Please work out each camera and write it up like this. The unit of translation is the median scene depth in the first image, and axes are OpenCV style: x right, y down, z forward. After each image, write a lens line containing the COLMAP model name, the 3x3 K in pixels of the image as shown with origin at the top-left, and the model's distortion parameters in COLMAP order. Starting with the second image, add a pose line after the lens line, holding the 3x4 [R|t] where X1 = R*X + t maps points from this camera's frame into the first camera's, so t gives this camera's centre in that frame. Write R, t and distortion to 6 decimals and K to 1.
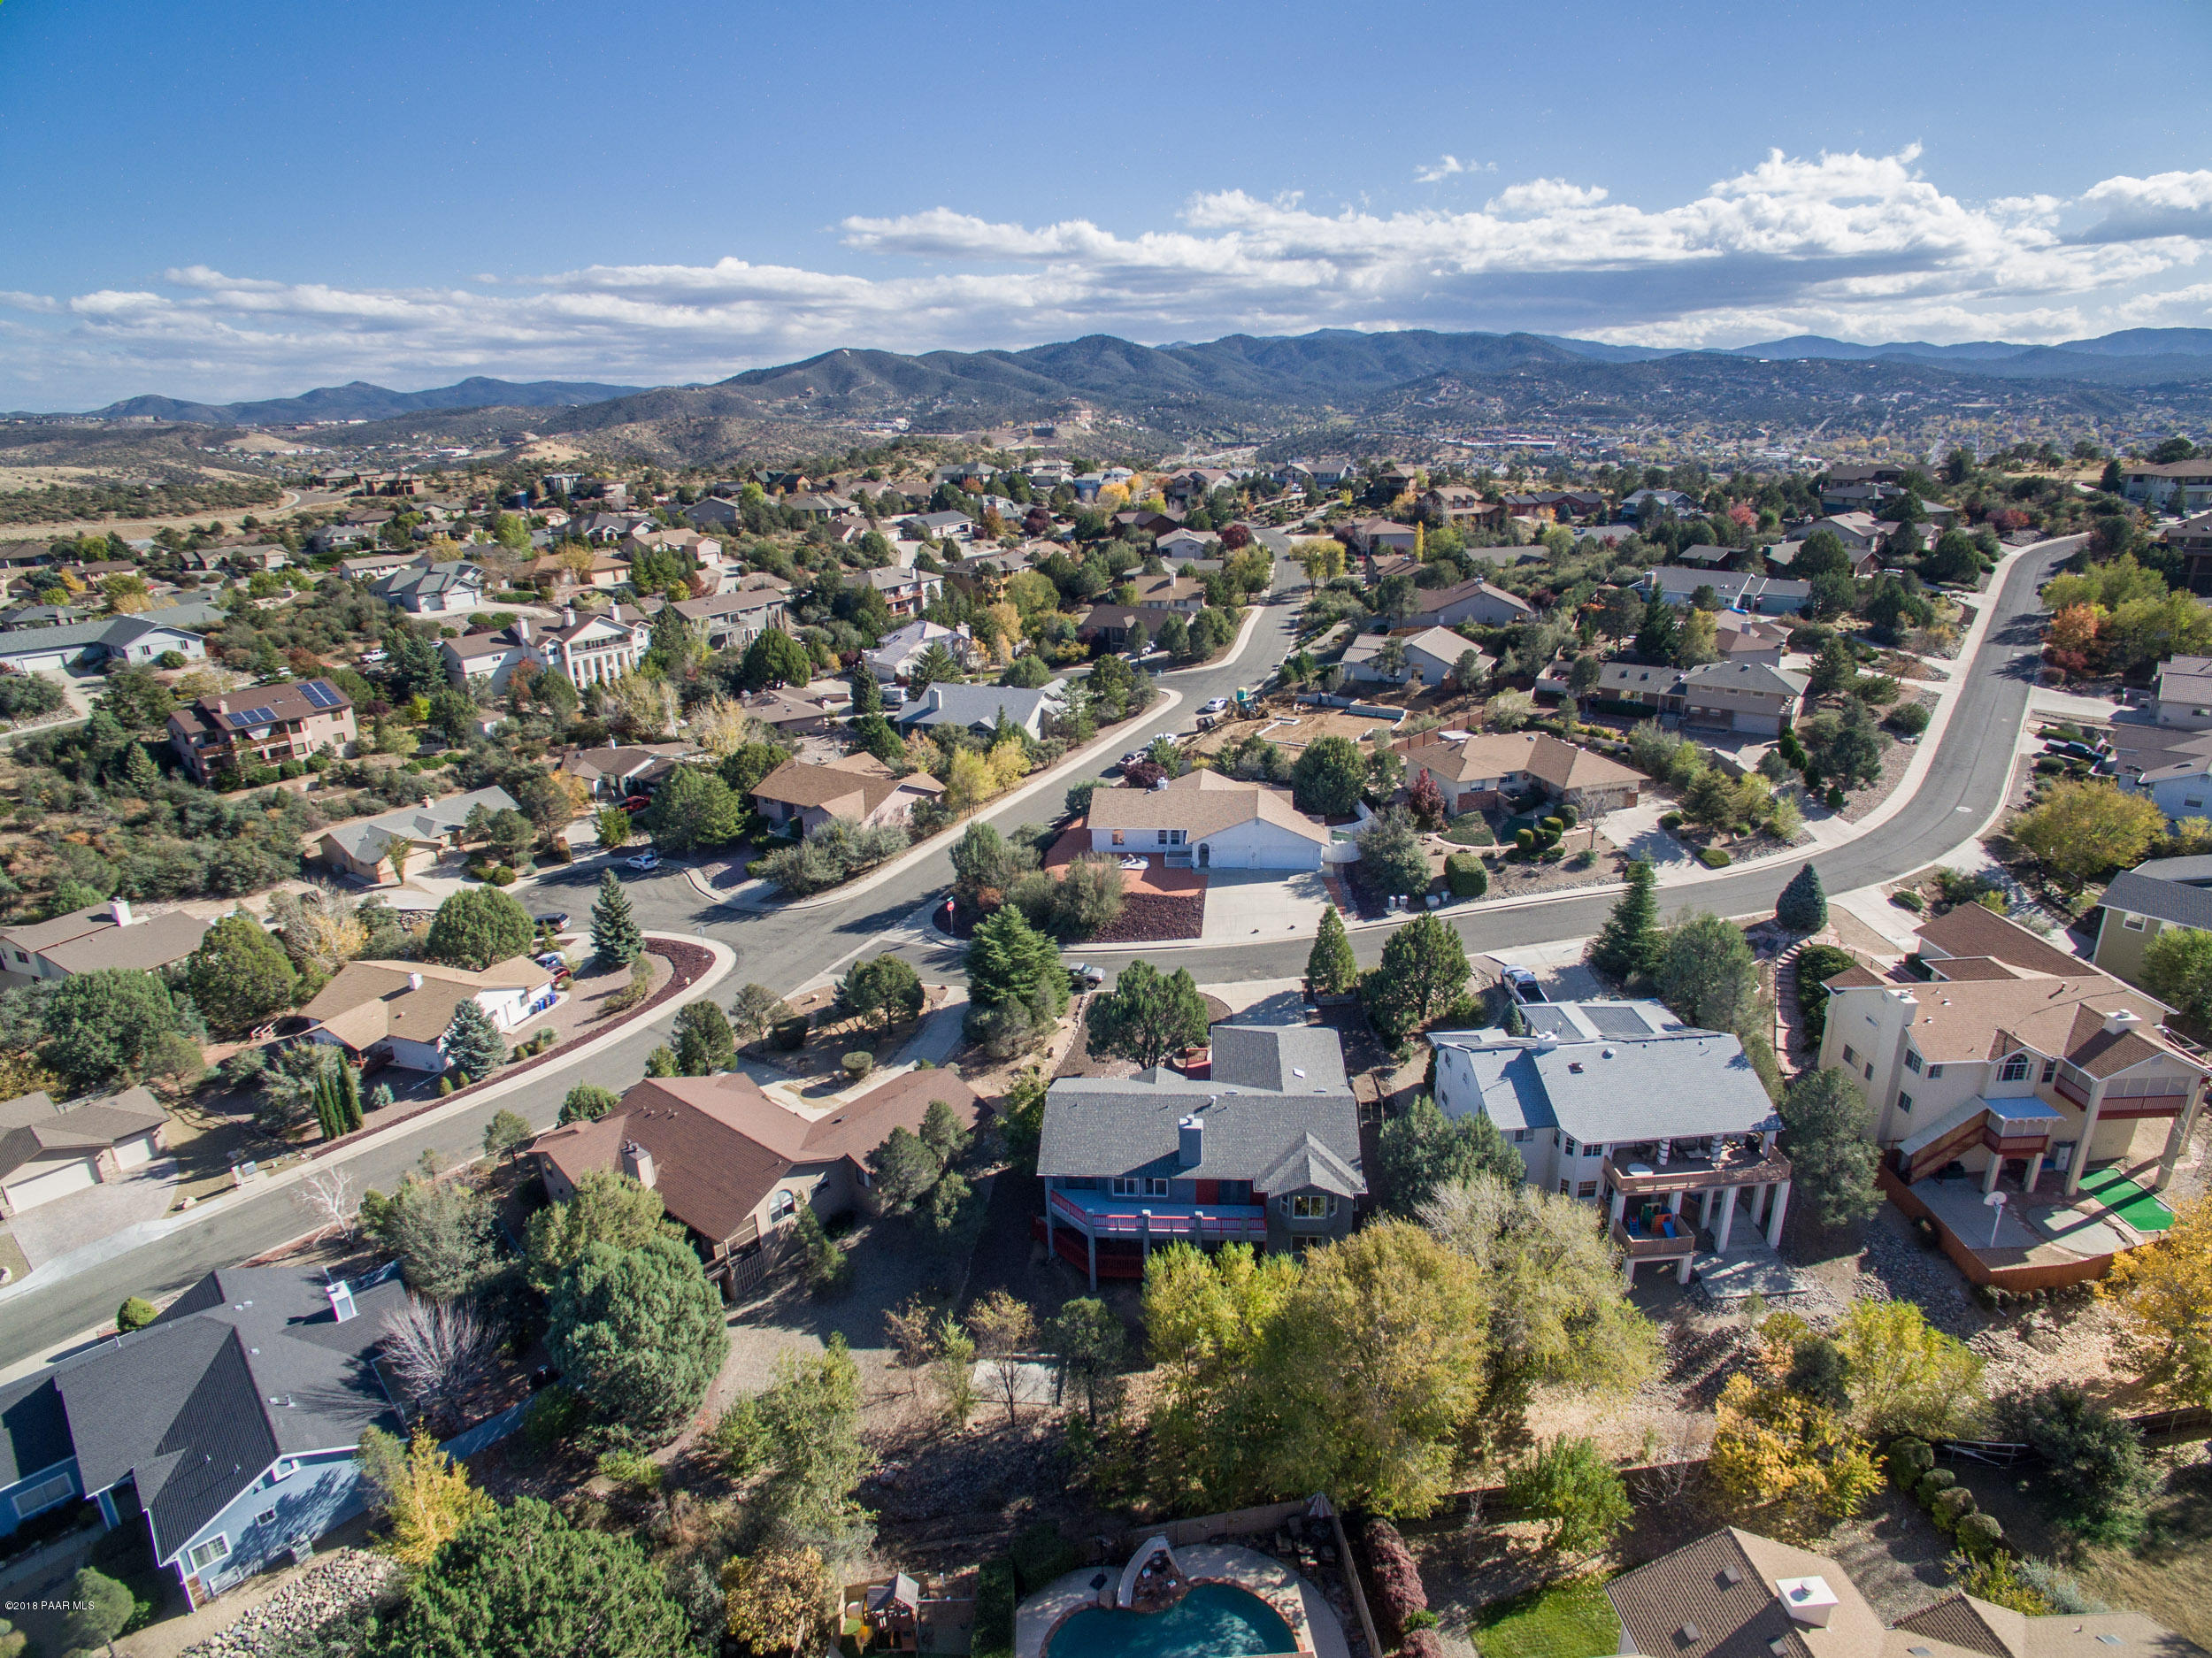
lens RADIAL K [[1352.0, 0, 1114.6], [0, 1352.0, 823.9], [0, 0, 1]] dist [-0.136876, 0.114390]
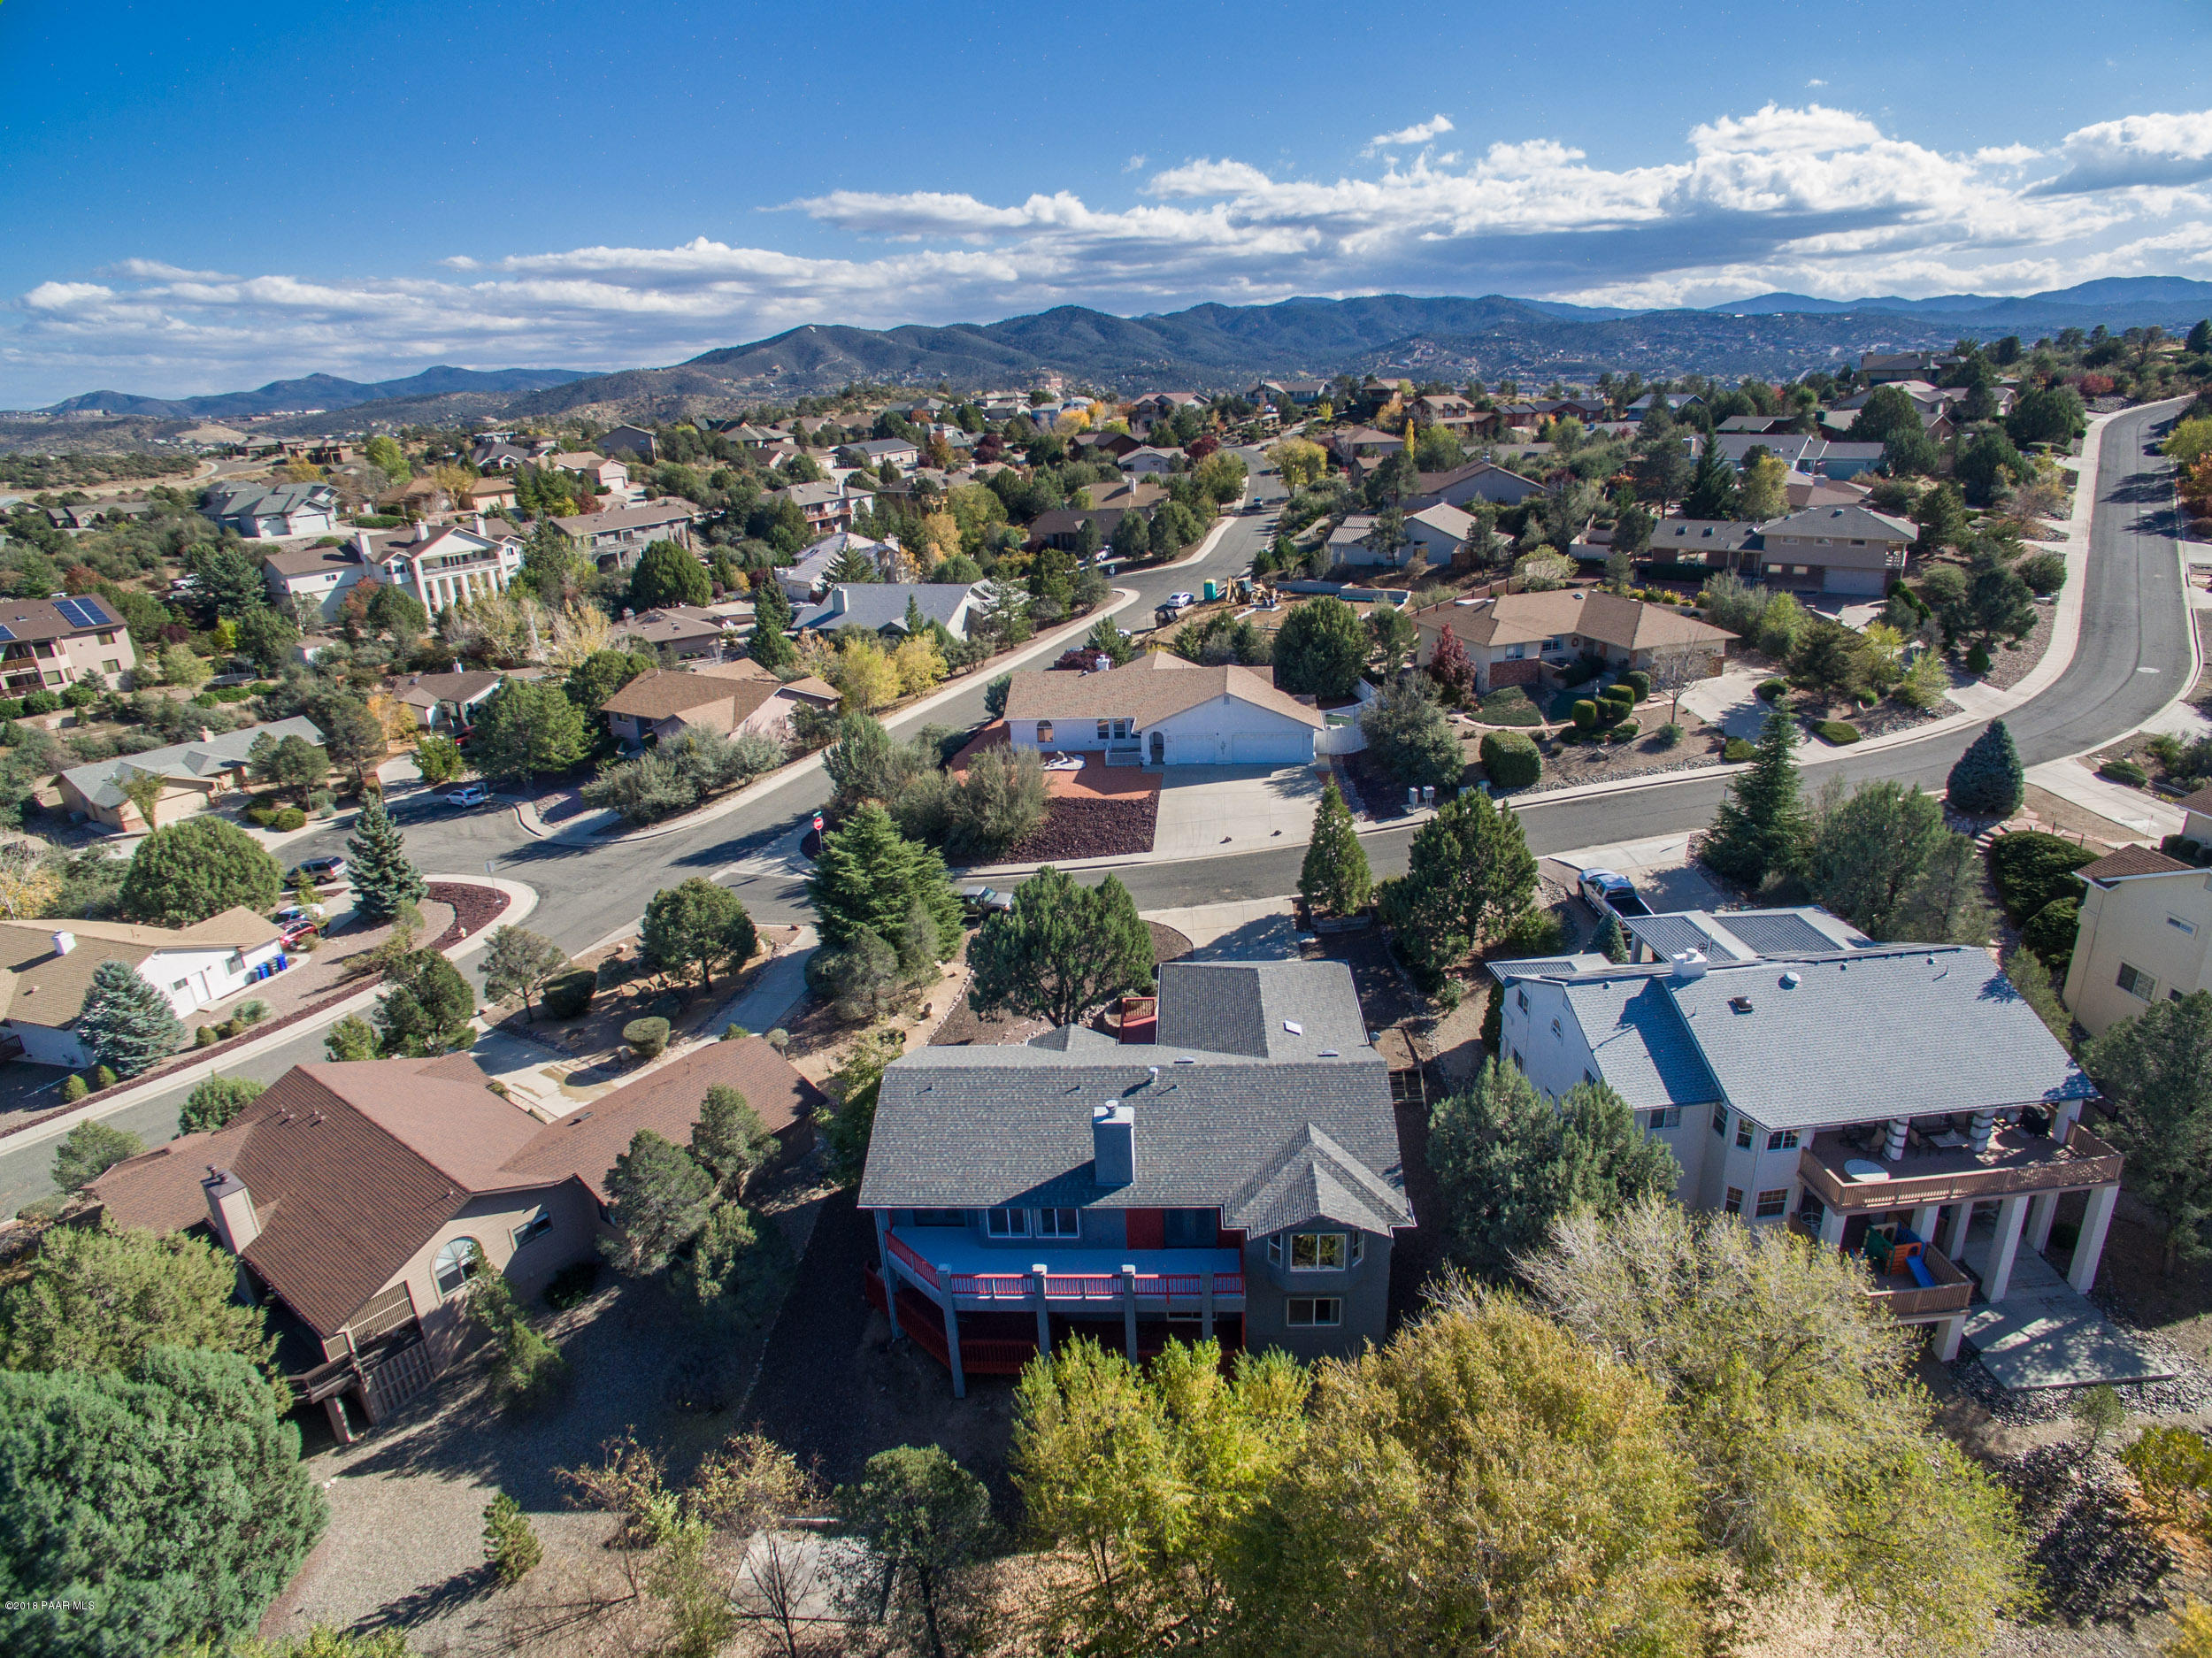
lens RADIAL K [[1312.6, 0, 1110.8], [0, 1312.6, 825.8], [0, 0, 1]] dist [-0.126247, 0.097663]
pose [[0.999575, -0.028928, 0.003628, 0.036547], [0.028879, 0.999501, 0.012772, 0.056140], [-0.003996, -0.012662, 0.999912, 0.271369]]
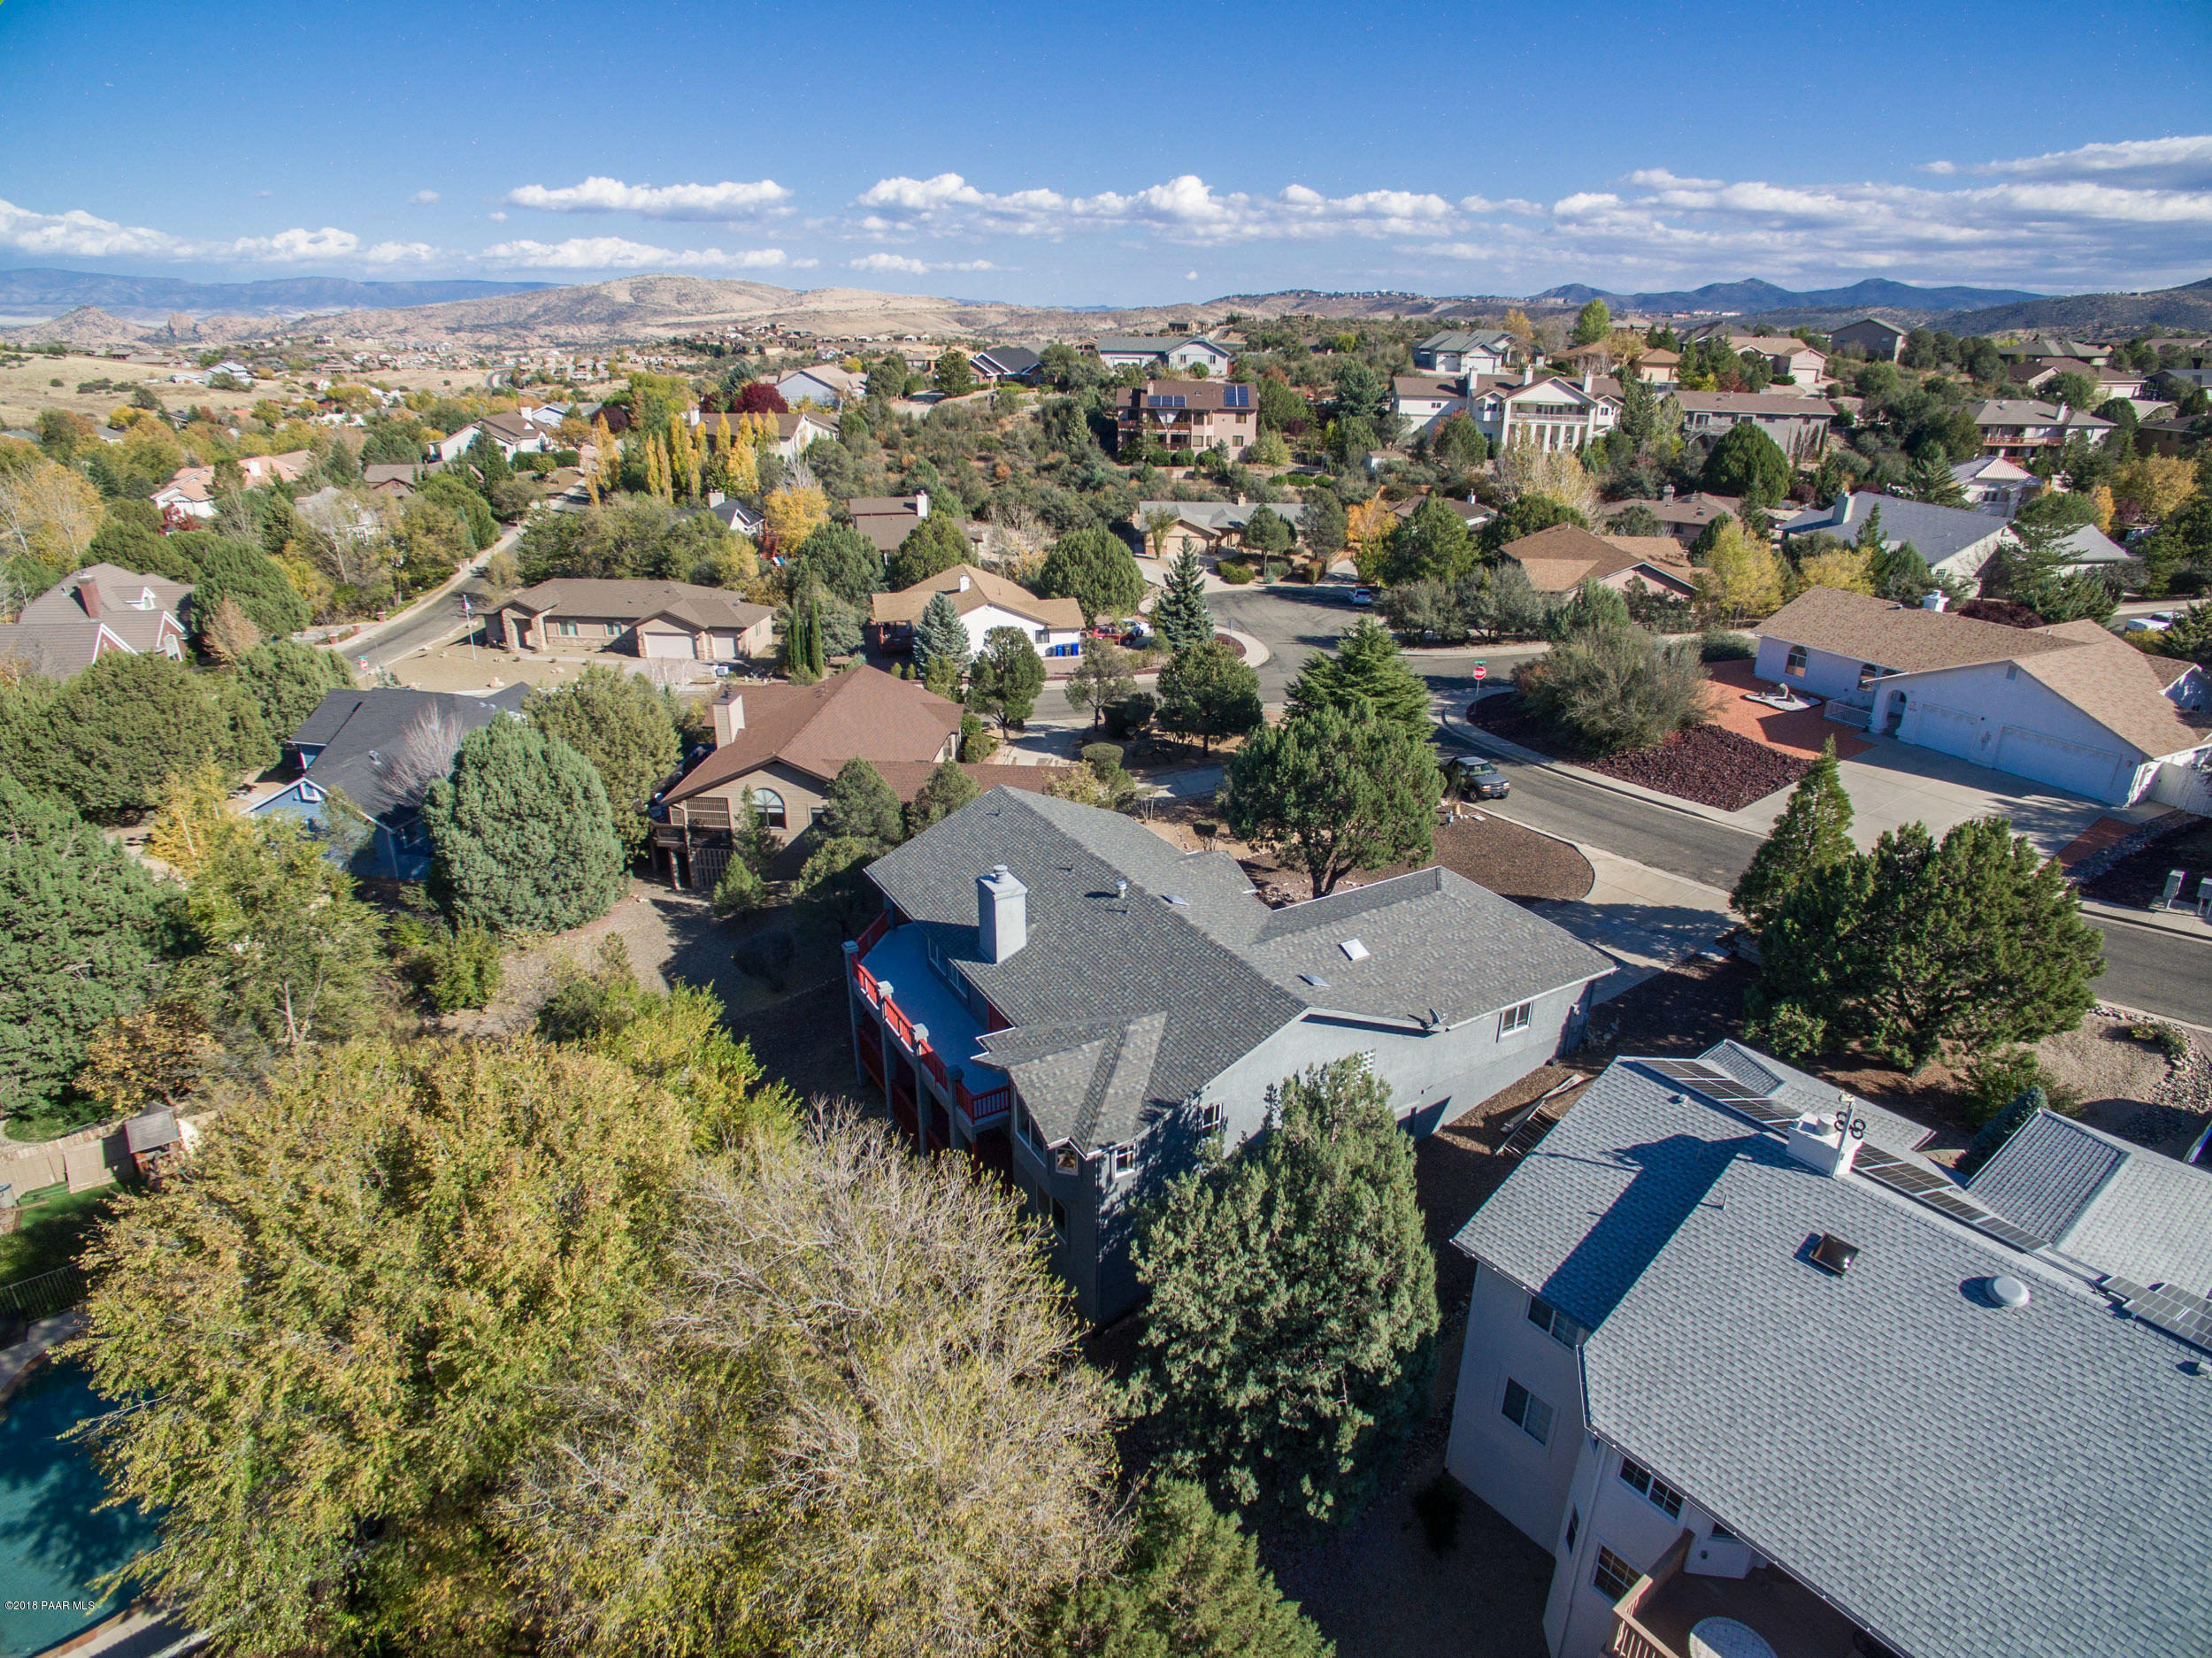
lens RADIAL K [[1312.6, 0, 1110.8], [0, 1312.6, 825.8], [0, 0, 1]] dist [-0.126247, 0.097663]
pose [[0.545169, 0.334166, -0.768846, 0.297801], [-0.292989, 0.935234, 0.198733, 0.055755], [0.785461, 0.116920, 0.607768, 0.457034]]
